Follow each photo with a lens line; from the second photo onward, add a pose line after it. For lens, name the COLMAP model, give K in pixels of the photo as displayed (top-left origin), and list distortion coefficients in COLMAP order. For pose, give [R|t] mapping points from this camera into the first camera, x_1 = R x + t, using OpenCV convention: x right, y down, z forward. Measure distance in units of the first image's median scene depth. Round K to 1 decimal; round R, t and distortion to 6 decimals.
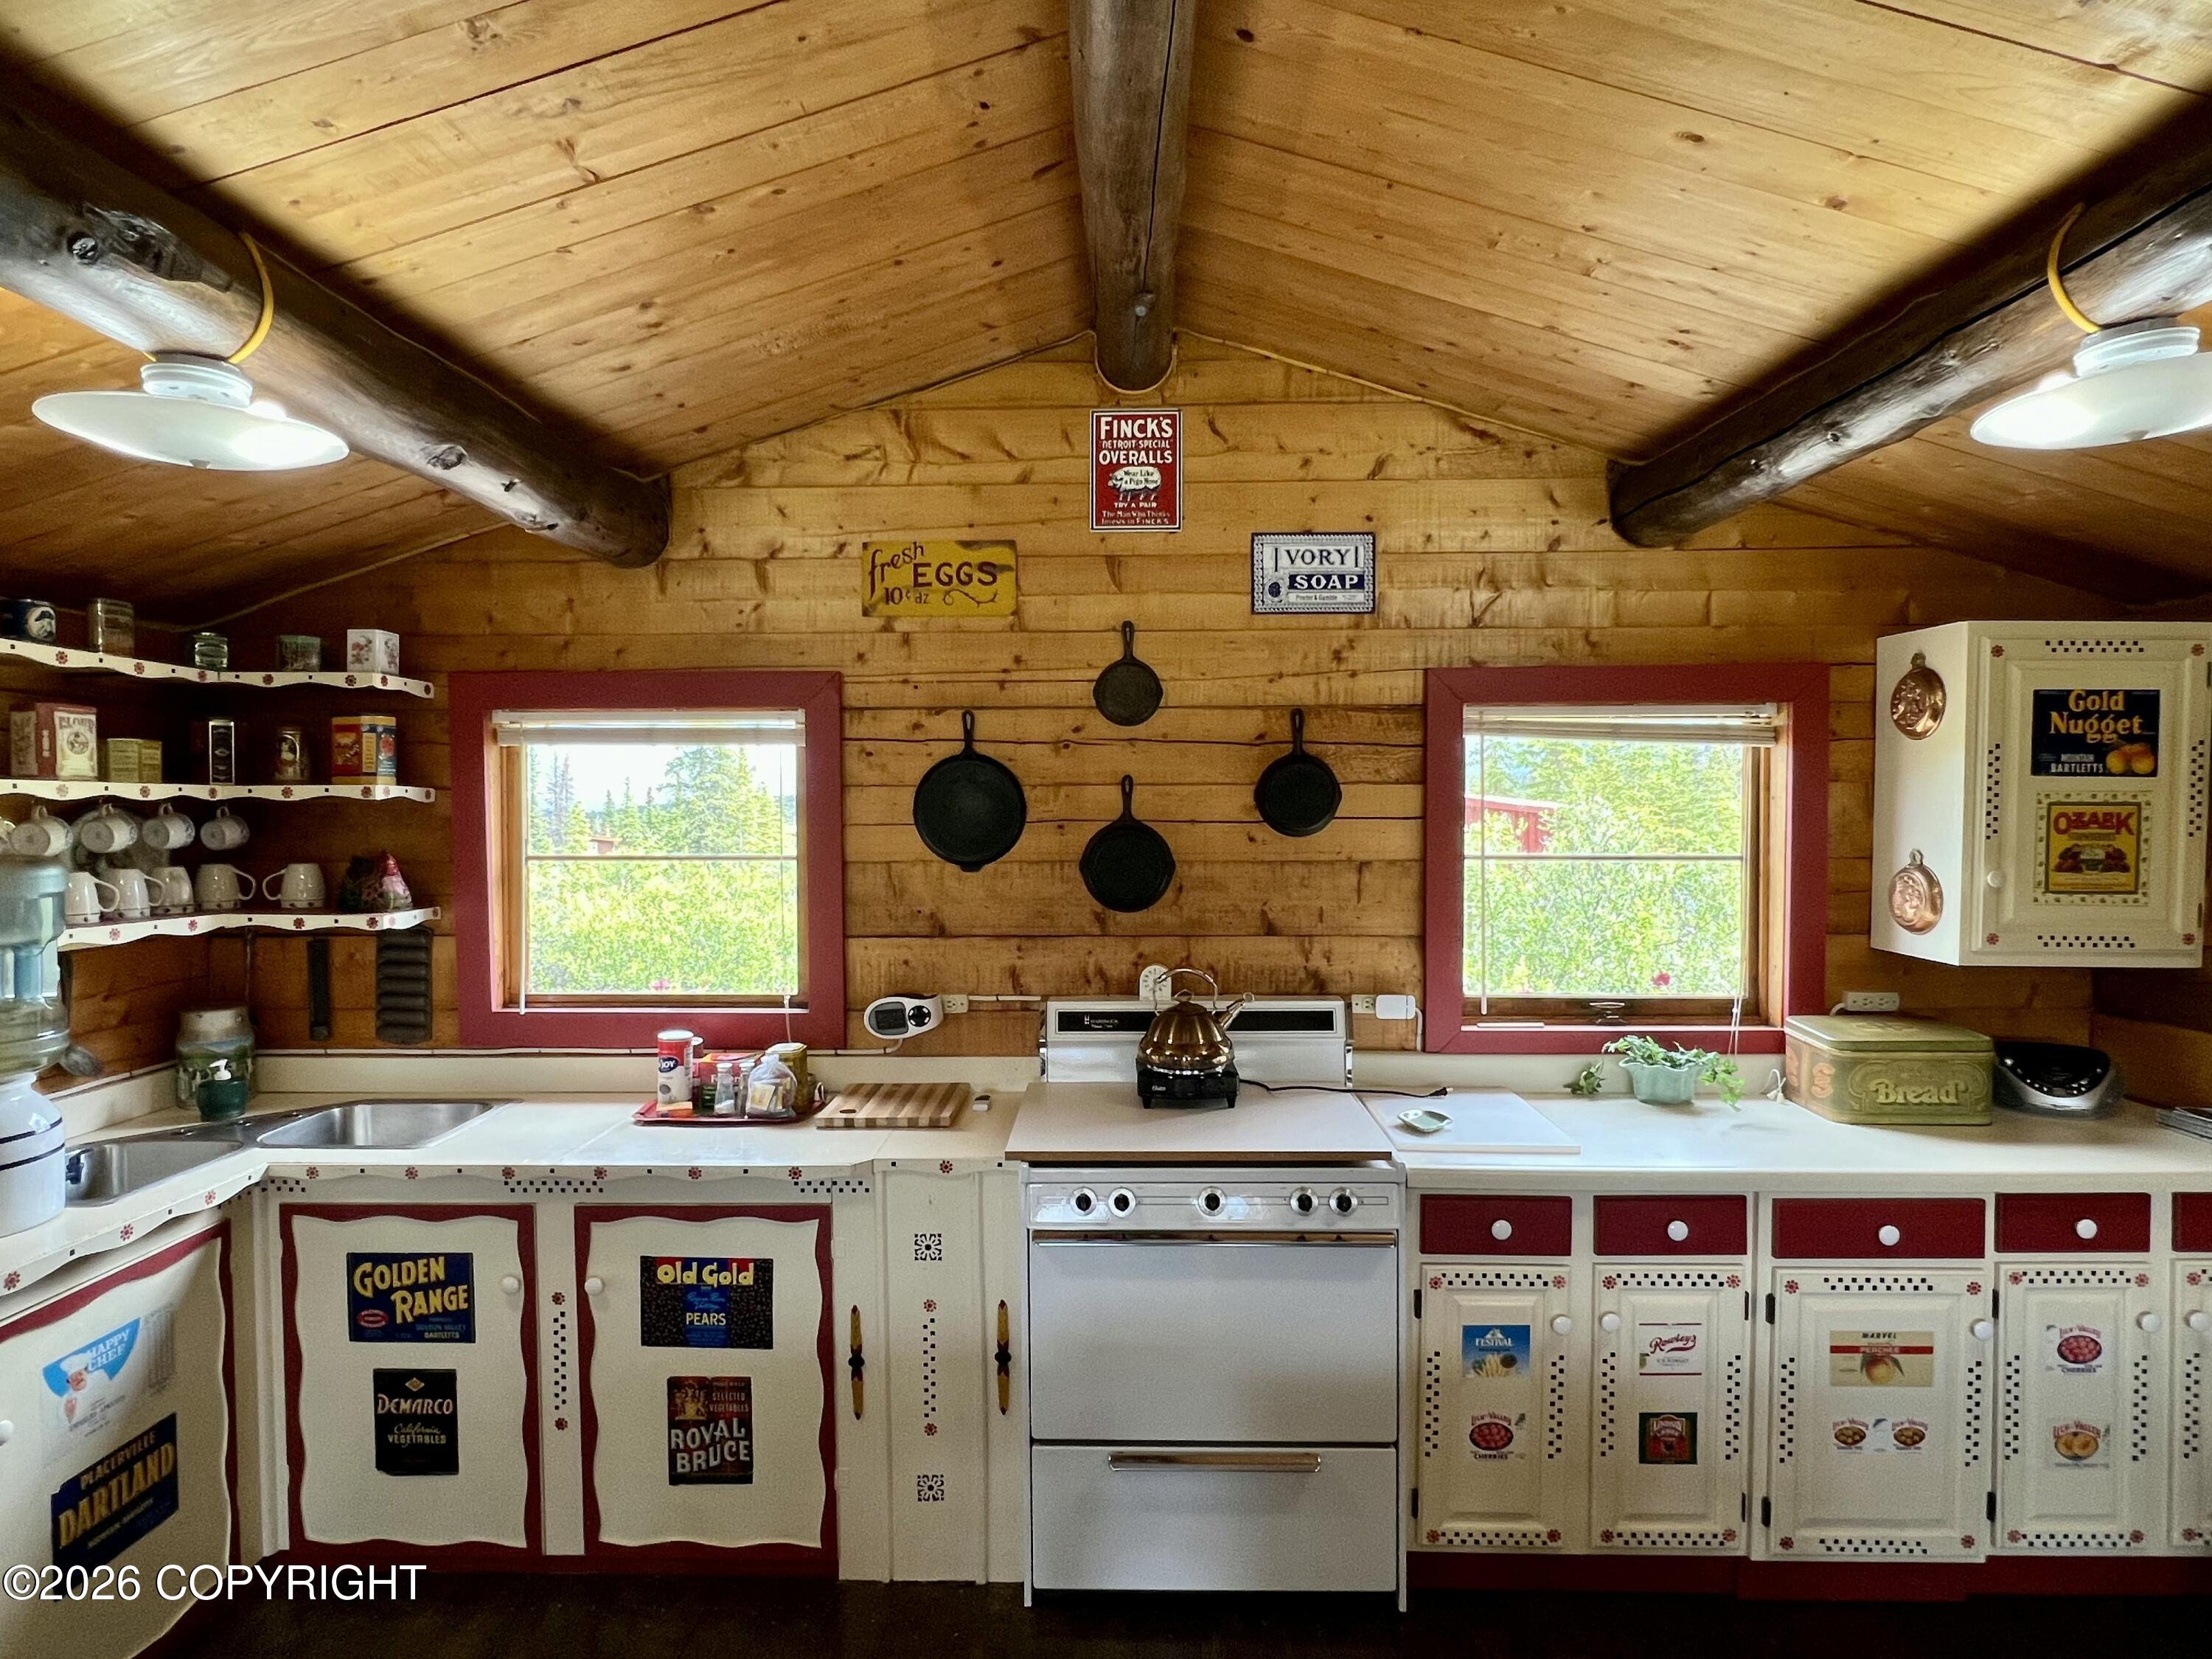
lens RADIAL K [[1170.2, 0, 1089.1], [0, 1170.2, 829.1], [0, 0, 1]] dist [-0.003767, 0.001225]
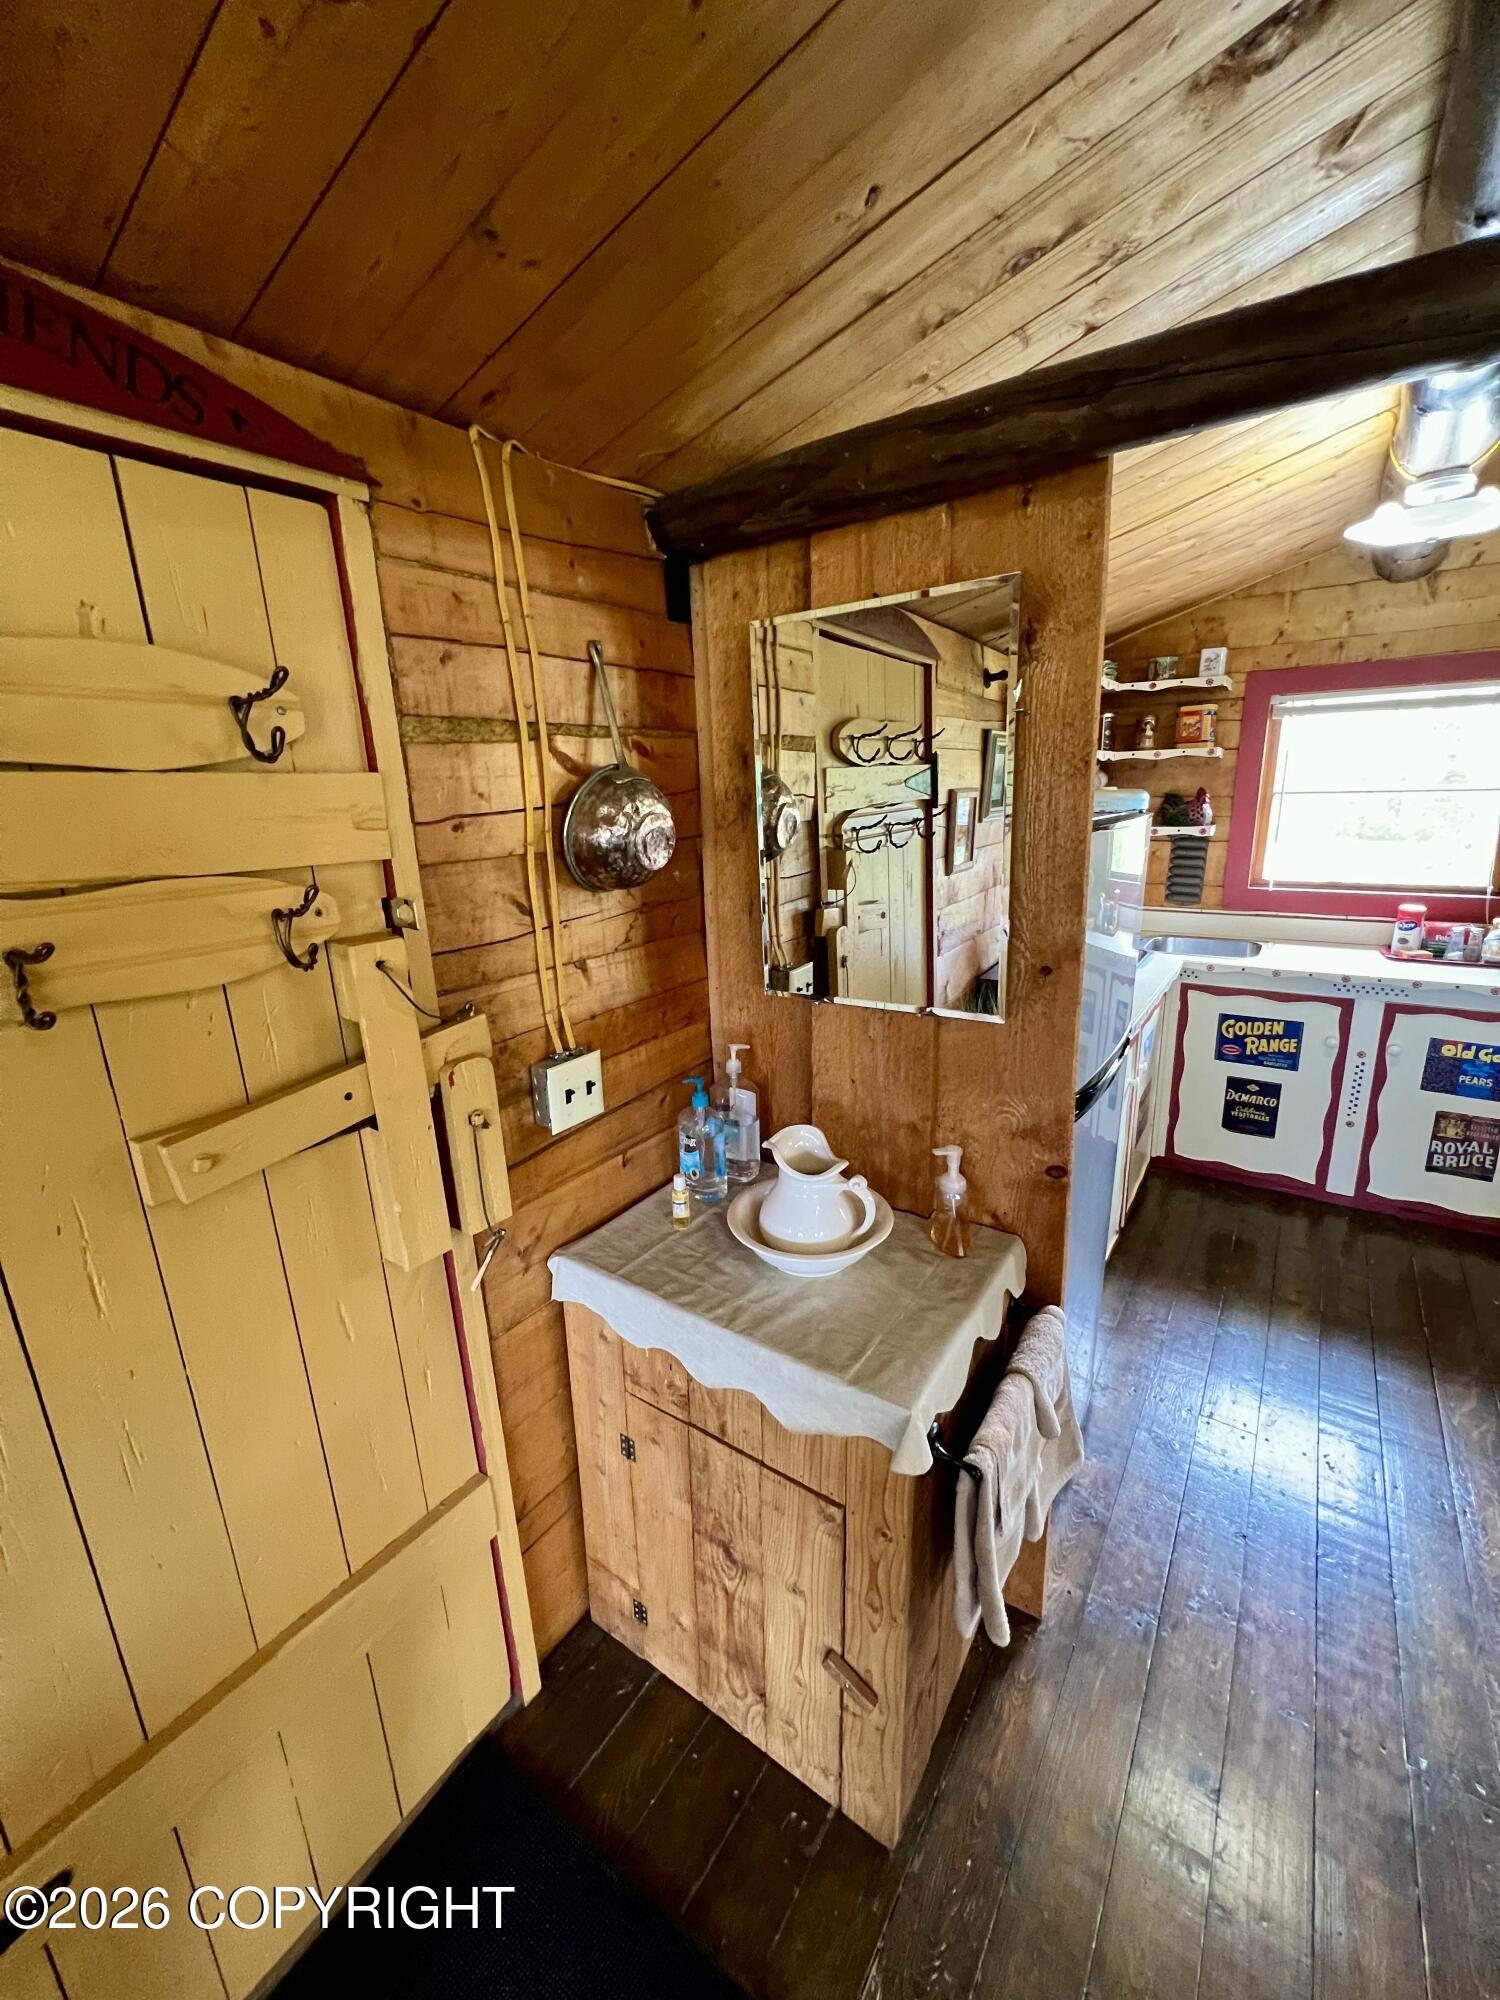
lens RADIAL K [[798.3, 0, 750.4], [0, 798.3, 991.8], [0, 0, 1]] dist [-0.003182, 0.000923]
pose [[0.835827, 0.113606, -0.537110, -0.492419], [0.019530, 0.971583, 0.235894, 0.018793], [0.548646, -0.207656, 0.809856, -0.342106]]
